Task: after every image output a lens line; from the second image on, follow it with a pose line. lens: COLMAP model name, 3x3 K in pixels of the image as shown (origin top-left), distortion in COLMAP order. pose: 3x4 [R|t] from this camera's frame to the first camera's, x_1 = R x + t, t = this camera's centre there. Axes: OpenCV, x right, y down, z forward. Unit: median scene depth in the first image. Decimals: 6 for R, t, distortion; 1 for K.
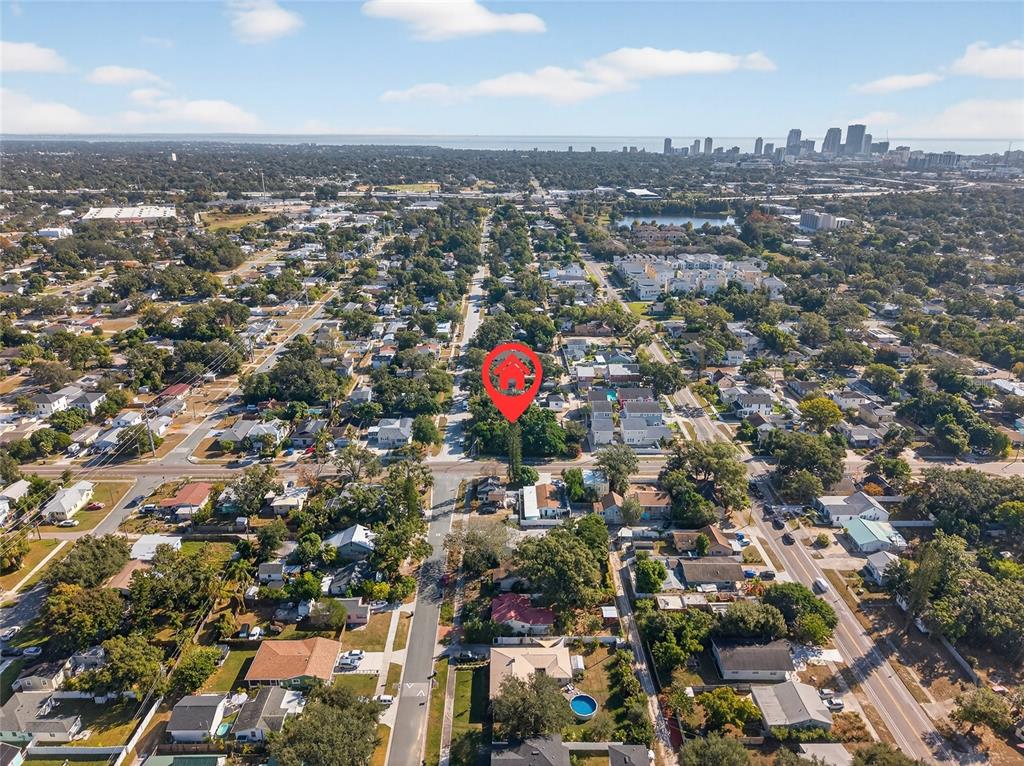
lens RADIAL K [[694.5, 0, 511.9], [0, 694.5, 381.6], [0, 0, 1]] dist [0.008268, -0.005740]
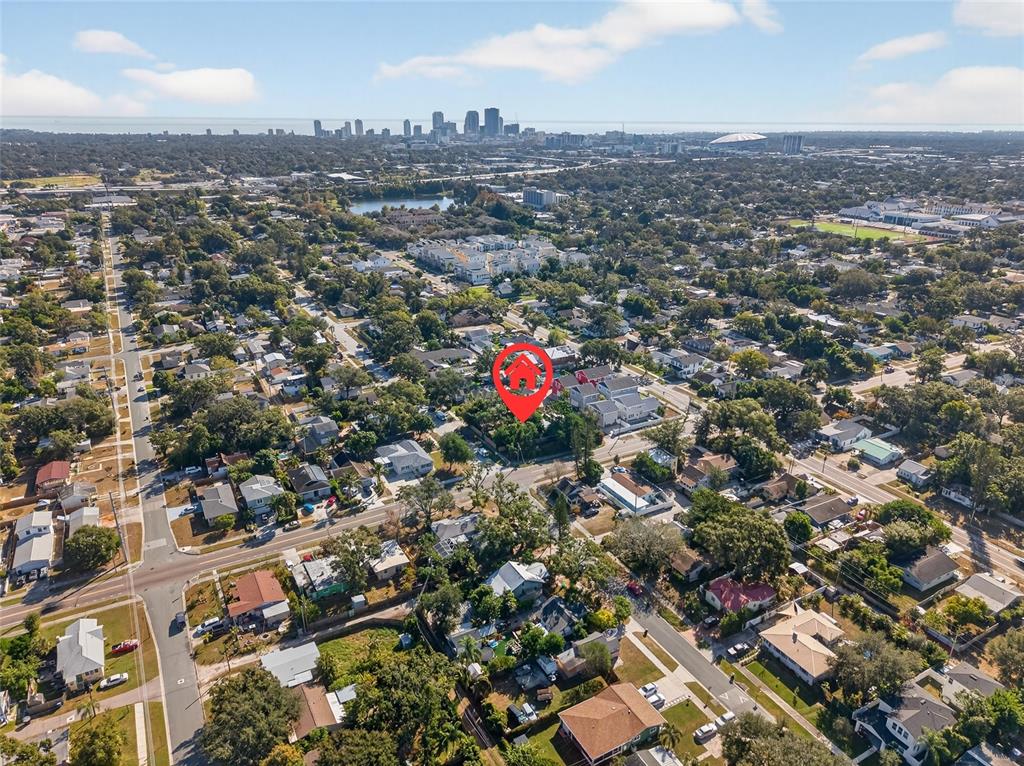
lens RADIAL K [[694.5, 0, 513.3], [0, 694.5, 384.8], [0, 0, 1]] dist [0.008268, -0.005740]
pose [[0.876876, -0.170998, 0.449275, -0.434589], [0.158726, 0.985170, 0.065169, -0.056389], [-0.453756, 0.014166, 0.891013, 0.151122]]
